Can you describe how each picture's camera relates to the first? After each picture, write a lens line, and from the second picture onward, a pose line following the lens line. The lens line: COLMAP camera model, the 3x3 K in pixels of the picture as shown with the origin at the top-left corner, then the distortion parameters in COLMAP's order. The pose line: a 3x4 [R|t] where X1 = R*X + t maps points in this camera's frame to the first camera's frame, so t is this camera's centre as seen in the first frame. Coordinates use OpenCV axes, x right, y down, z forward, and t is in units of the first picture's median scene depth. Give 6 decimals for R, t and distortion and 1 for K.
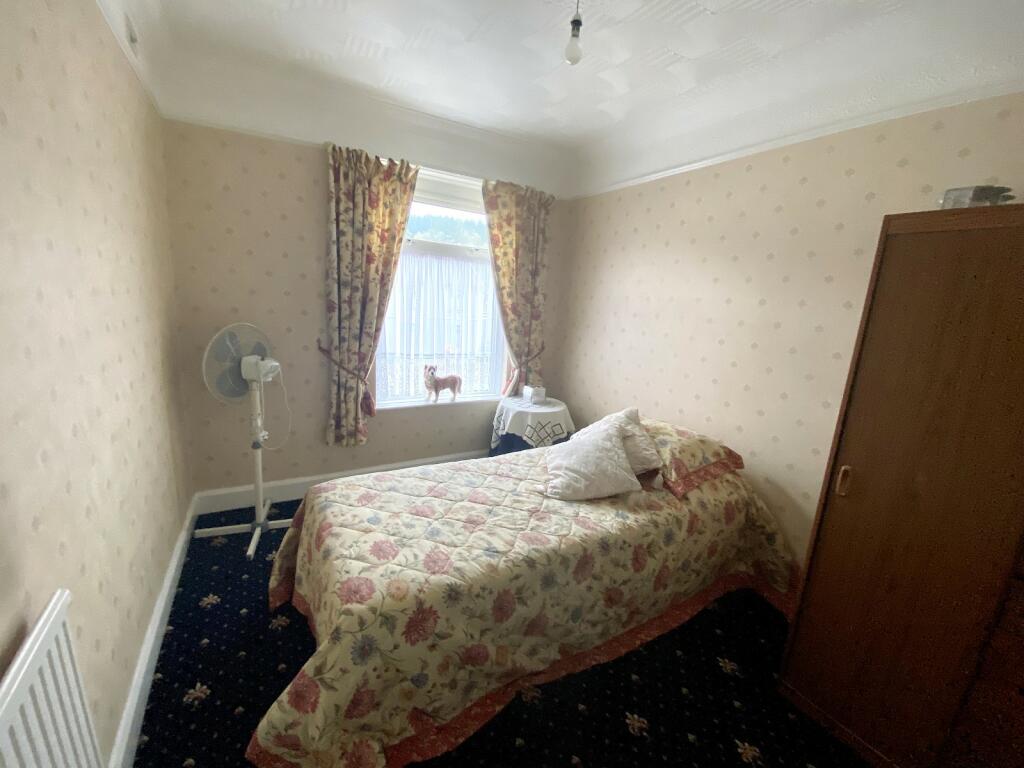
lens RADIAL K [[416.5, 0, 511.1], [0, 416.5, 387.5], [0, 0, 1]] dist [0.018576, -0.020962]
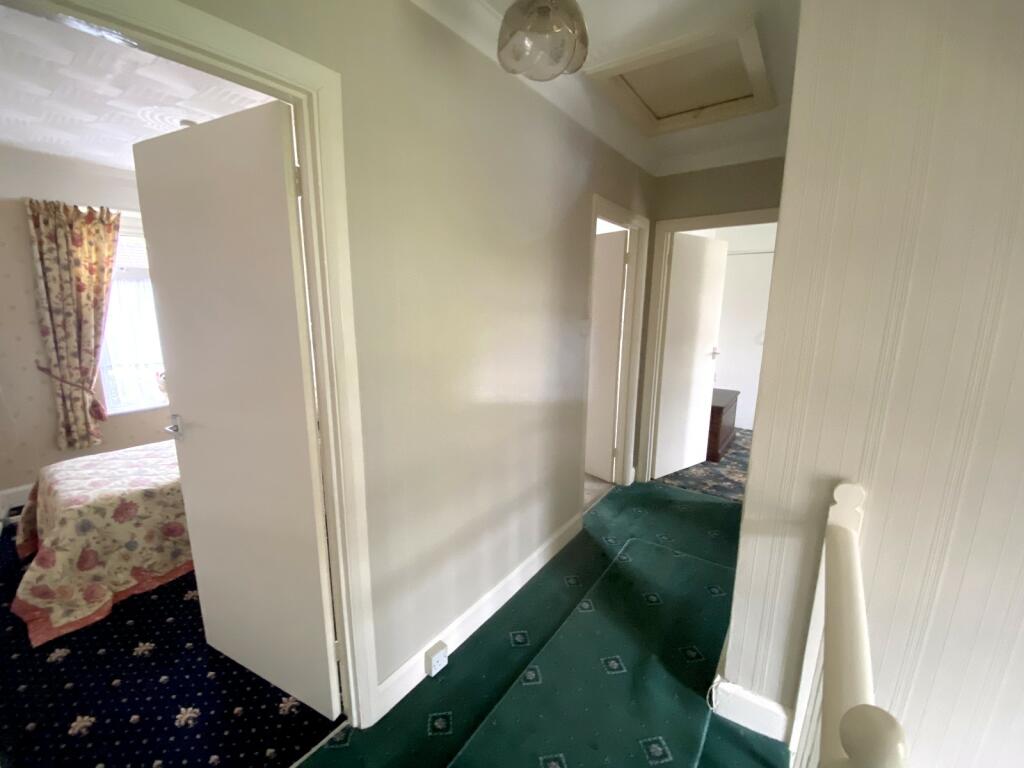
lens RADIAL K [[416.5, 0, 511.1], [0, 416.5, 387.5], [0, 0, 1]] dist [0.018576, -0.020962]
pose [[0.915245, -0.130626, 0.381135, 0.308151], [0.128436, 0.991224, 0.031298, 0.096275], [-0.381878, 0.020306, 0.923989, -0.569629]]
